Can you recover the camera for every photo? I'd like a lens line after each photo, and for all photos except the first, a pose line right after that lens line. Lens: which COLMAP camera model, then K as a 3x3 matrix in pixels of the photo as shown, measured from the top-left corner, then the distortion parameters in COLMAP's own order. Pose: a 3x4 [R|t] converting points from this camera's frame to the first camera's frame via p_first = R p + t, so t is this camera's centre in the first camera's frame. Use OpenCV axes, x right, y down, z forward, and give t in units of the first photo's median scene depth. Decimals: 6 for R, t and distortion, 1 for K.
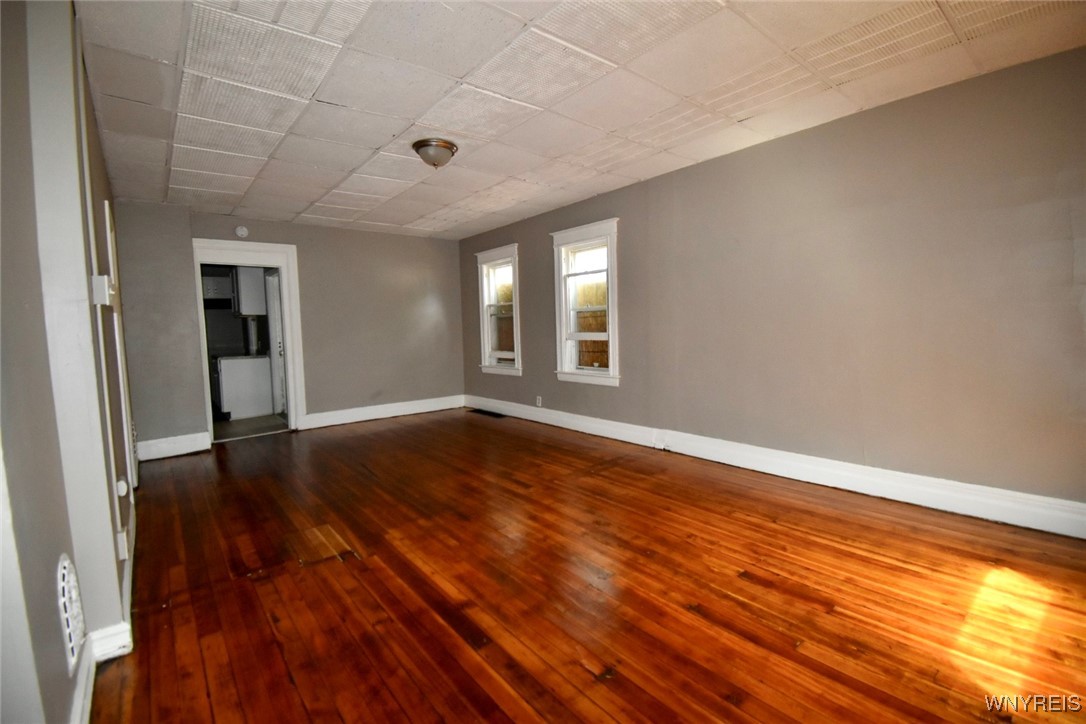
lens RADIAL K [[474.5, 0, 538.7], [0, 474.5, 361.7], [0, 0, 1]] dist [0.024393, -0.029879]
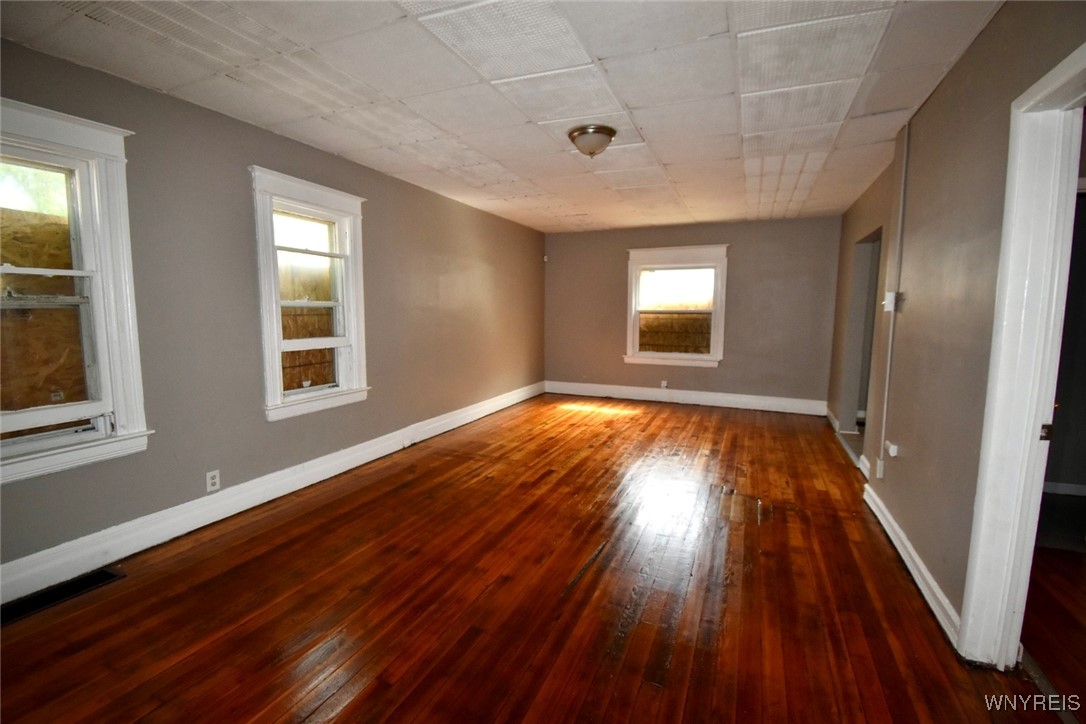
lens RADIAL K [[474.5, 0, 538.7], [0, 474.5, 361.7], [0, 0, 1]] dist [0.024393, -0.029879]
pose [[-0.453310, -0.068376, 0.888726, -0.979335], [0.075612, 0.990510, 0.114775, -0.120418], [-0.888140, 0.119227, -0.443838, 1.487737]]
